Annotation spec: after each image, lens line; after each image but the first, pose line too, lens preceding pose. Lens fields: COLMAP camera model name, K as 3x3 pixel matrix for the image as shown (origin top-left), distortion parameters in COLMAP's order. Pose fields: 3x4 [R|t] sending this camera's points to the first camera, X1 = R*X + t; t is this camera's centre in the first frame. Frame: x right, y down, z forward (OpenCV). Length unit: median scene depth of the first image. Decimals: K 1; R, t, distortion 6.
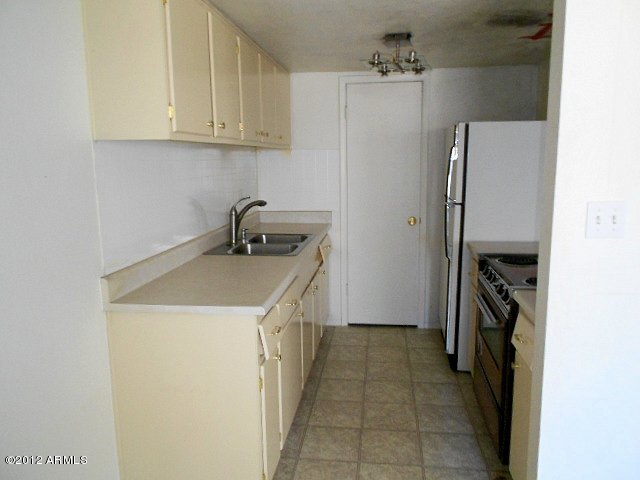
lens RADIAL K [[502.5, 0, 324.3], [0, 502.5, 244.3], [0, 0, 1]] dist [0.021445, -0.002954]
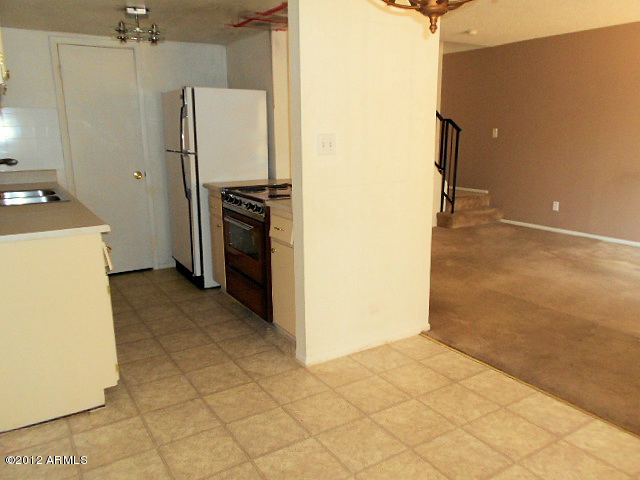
lens RADIAL K [[499.6, 0, 323.1], [0, 499.6, 245.2], [0, 0, 1]] dist [0.006148, -0.008511]
pose [[0.775762, -0.135224, 0.616366, -0.276790], [0.104640, 0.990813, 0.085673, 0.071877], [-0.622289, -0.001965, 0.782785, -0.171327]]
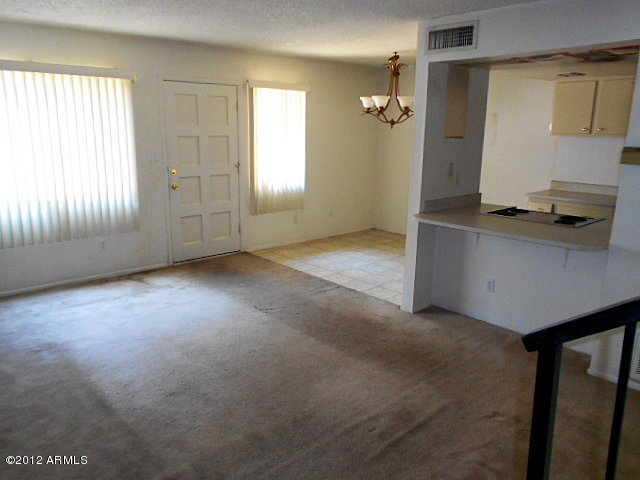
lens RADIAL K [[499.6, 0, 323.1], [0, 499.6, 245.2], [0, 0, 1]] dist [0.006148, -0.008511]
pose [[-0.645474, 0.181390, -0.741931, 1.663202], [-0.135046, 0.928981, 0.344610, -0.257656], [0.751749, 0.322632, -0.575137, 1.093188]]
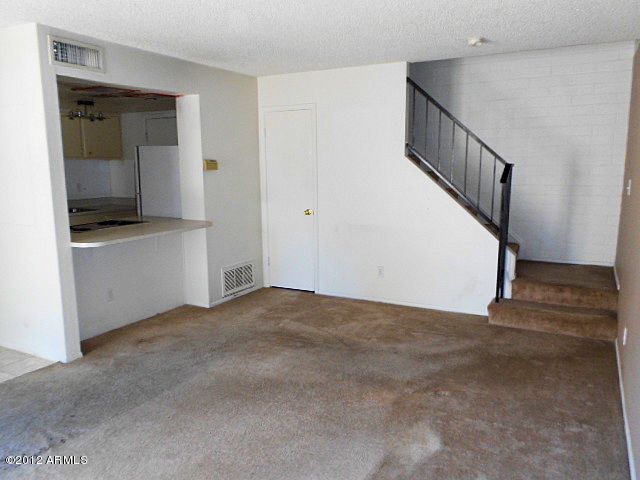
lens RADIAL K [[499.6, 0, 323.1], [0, 499.6, 245.2], [0, 0, 1]] dist [0.006148, -0.008511]
pose [[0.931420, 0.067227, -0.357684, 1.471038], [-0.067894, 0.997635, 0.010710, 0.034419], [0.357558, 0.014309, 0.933781, -0.363072]]
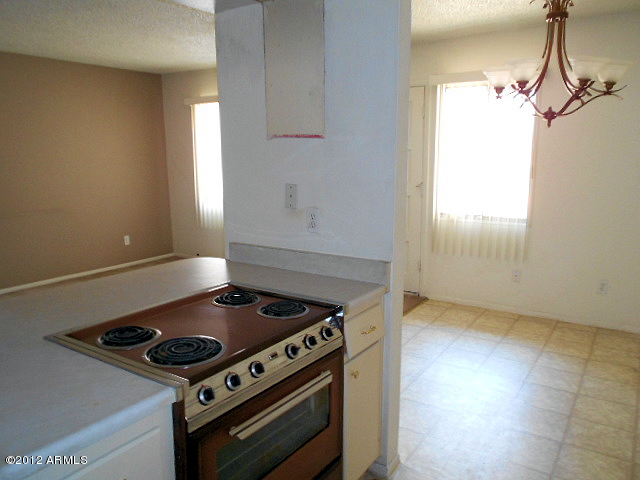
lens RADIAL K [[499.6, 0, 323.1], [0, 499.6, 245.2], [0, 0, 1]] dist [0.006148, -0.008511]
pose [[-0.895359, -0.065143, 0.440554, 0.019556], [0.091901, 0.940925, 0.325906, -0.190078], [-0.435759, 0.332291, -0.836479, 1.100868]]
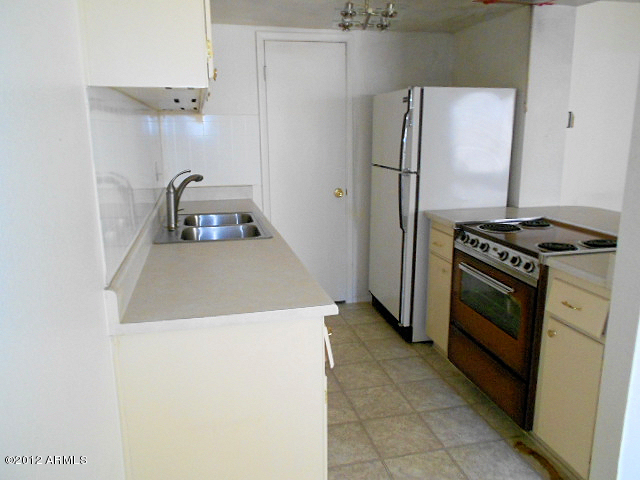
lens RADIAL K [[499.6, 0, 323.1], [0, 499.6, 245.2], [0, 0, 1]] dist [0.006148, -0.008511]
pose [[0.936679, -0.073201, 0.342452, -0.235203], [0.054693, 0.996488, 0.063410, -0.011960], [-0.345891, -0.040665, 0.937393, 0.155969]]
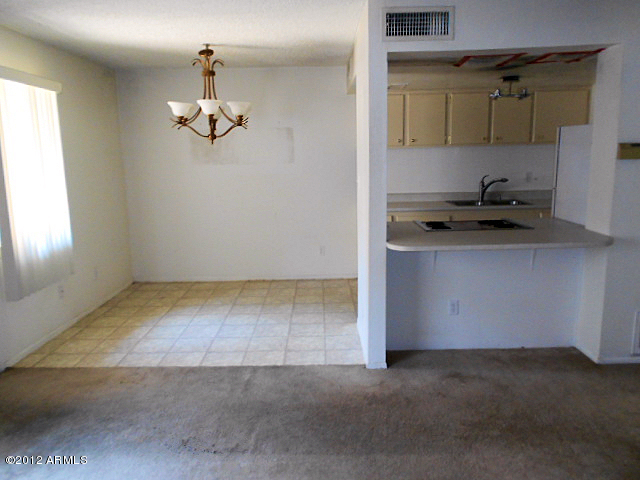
lens RADIAL K [[499.6, 0, 323.1], [0, 499.6, 245.2], [0, 0, 1]] dist [0.006148, -0.008511]
pose [[0.120078, 0.188549, -0.974695, 1.509272], [-0.149506, 0.974036, 0.170003, -0.068034], [0.981442, 0.125309, 0.145149, 0.227534]]
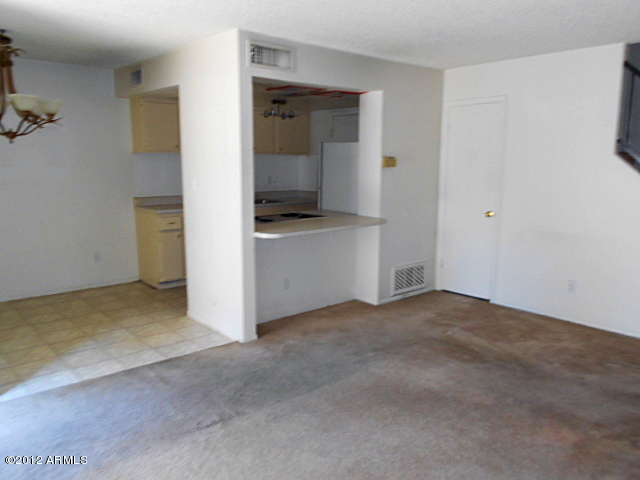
lens RADIAL K [[499.6, 0, 323.1], [0, 499.6, 245.2], [0, 0, 1]] dist [0.006148, -0.008511]
pose [[0.743402, 0.133212, -0.655445, 1.461125], [-0.129519, 0.990088, 0.054325, 0.022279], [0.656185, 0.044508, 0.753287, -0.315714]]
